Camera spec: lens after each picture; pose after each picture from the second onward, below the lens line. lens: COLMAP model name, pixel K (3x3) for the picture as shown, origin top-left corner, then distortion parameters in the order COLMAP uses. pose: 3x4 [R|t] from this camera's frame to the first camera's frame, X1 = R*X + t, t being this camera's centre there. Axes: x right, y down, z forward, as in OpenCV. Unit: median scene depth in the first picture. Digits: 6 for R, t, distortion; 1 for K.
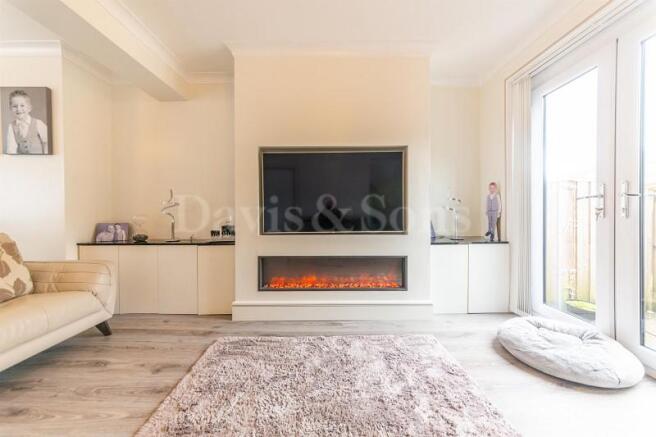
lens RADIAL K [[229.4, 0, 329.4], [0, 229.4, 214.2], [0, 0, 1]] dist [-0.002130, 0.000051]
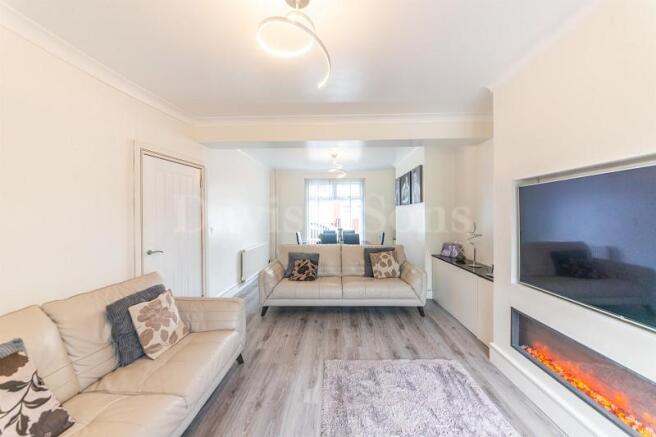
lens RADIAL K [[233.3, 0, 328.8], [0, 233.3, 216.8], [0, 0, 1]] dist [-0.000936, -0.000097]
pose [[-0.033767, 0.013551, -0.999338, 0.620268], [-0.002281, 0.999904, 0.013636, -0.175482], [0.999427, 0.002740, -0.033733, 0.349857]]
